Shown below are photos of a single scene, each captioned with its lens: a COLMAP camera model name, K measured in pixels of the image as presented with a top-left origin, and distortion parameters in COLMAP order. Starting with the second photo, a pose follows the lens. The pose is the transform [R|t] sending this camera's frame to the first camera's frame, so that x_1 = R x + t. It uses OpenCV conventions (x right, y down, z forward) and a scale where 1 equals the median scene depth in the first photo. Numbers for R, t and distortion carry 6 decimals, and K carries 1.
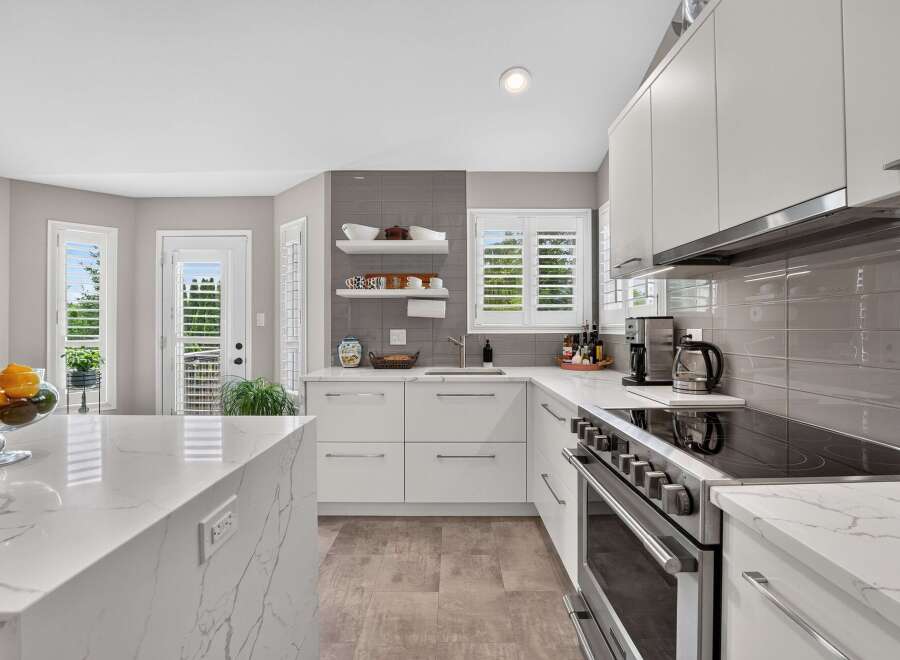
lens RADIAL K [[405.5, 0, 450.3], [0, 405.5, 327.8], [0, 0, 1]] dist [-0.022612, 0.001271]
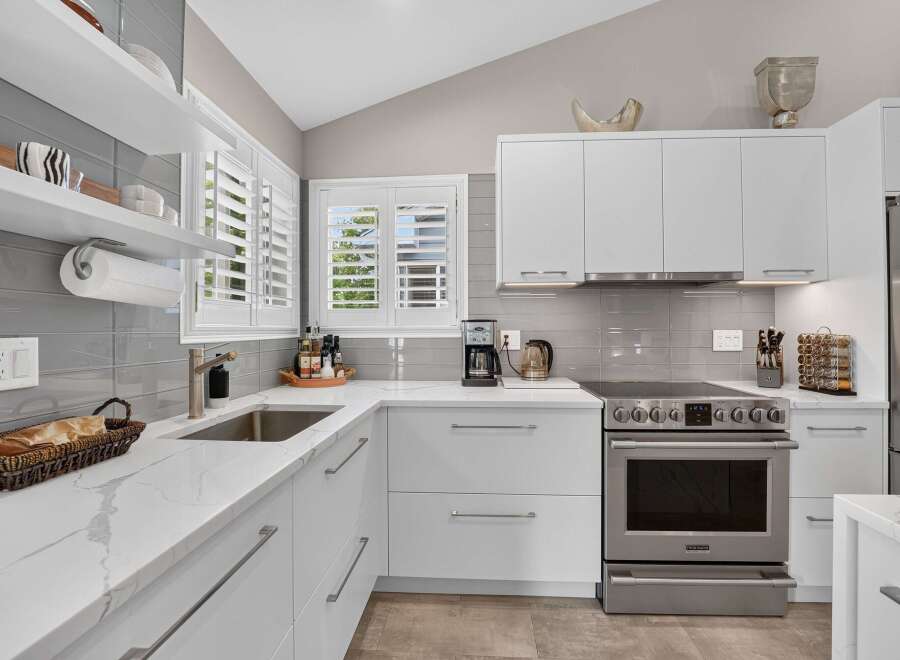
lens RADIAL K [[405.5, 0, 450.3], [0, 405.5, 327.8], [0, 0, 1]] dist [-0.022612, 0.001271]
pose [[0.062629, 0.007105, 0.998012, -0.426645], [-0.000682, 0.999975, -0.007076, -0.000377], [-0.998037, -0.000237, 0.062633, 0.706711]]
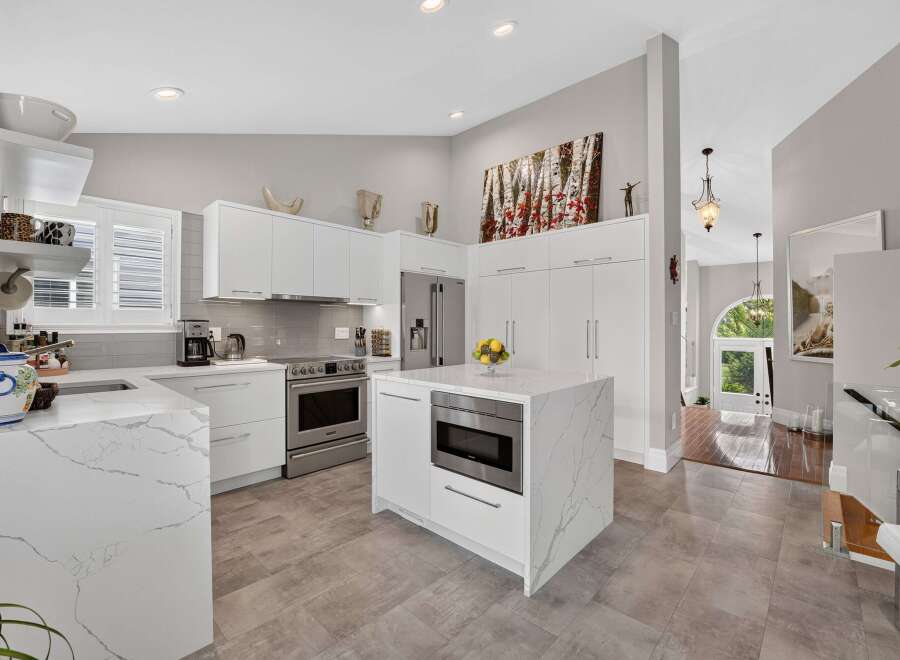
lens RADIAL K [[405.5, 0, 450.3], [0, 405.5, 327.8], [0, 0, 1]] dist [-0.022612, 0.001271]
pose [[-0.729159, -0.002627, 0.684340, -0.900015], [-0.002970, 0.999995, 0.000674, -0.002820], [-0.684338, -0.001541, -0.729163, 1.016384]]
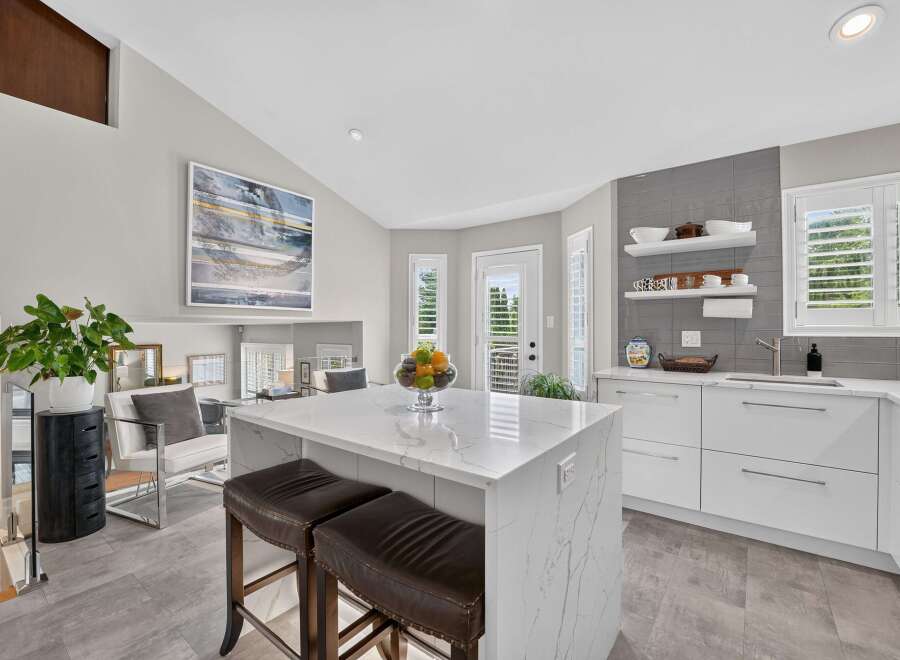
lens RADIAL K [[405.5, 0, 450.3], [0, 405.5, 327.8], [0, 0, 1]] dist [-0.022612, 0.001271]
pose [[0.799516, -0.000102, -0.600644, -0.014430], [-0.000867, 0.999999, -0.001324, -0.001609], [0.600644, 0.001580, 0.799515, -0.101473]]
